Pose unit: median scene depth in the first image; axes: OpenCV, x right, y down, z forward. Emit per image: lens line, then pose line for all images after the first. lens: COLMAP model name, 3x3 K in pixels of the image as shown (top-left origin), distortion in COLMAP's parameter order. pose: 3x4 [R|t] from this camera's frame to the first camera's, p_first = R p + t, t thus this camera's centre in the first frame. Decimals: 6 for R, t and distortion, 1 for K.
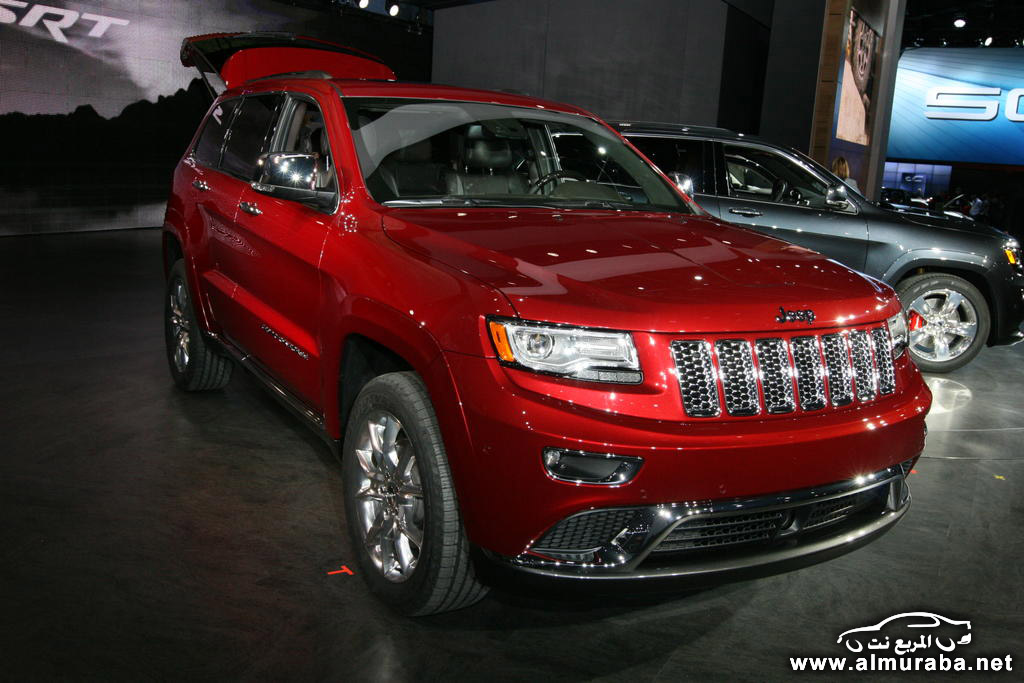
lens RADIAL K [[961.0, 0, 512.0], [0, 961.0, 341.5], [0, 0, 1]] dist [-0.019786, -0.004462]
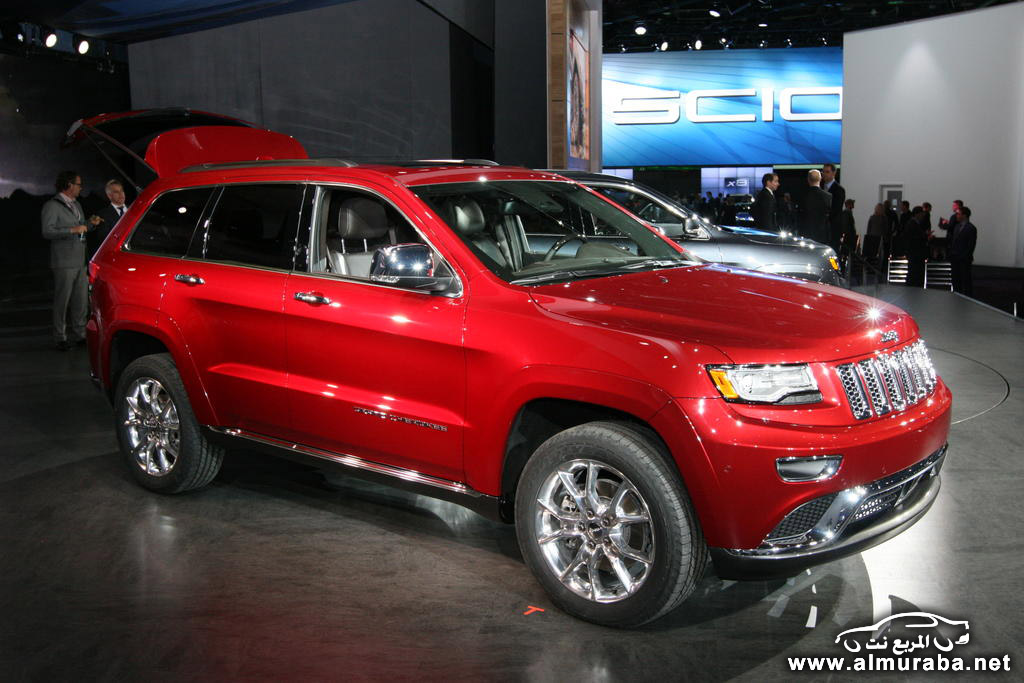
lens RADIAL K [[1105.5, 0, 512.0], [0, 1105.5, 341.5], [0, 0, 1]] dist [-0.047712, 0.007927]
pose [[0.936910, -0.122337, 0.327464, -0.167855], [0.135622, 0.990598, -0.017952, -0.015182], [-0.322189, 0.061231, 0.944693, -0.067121]]
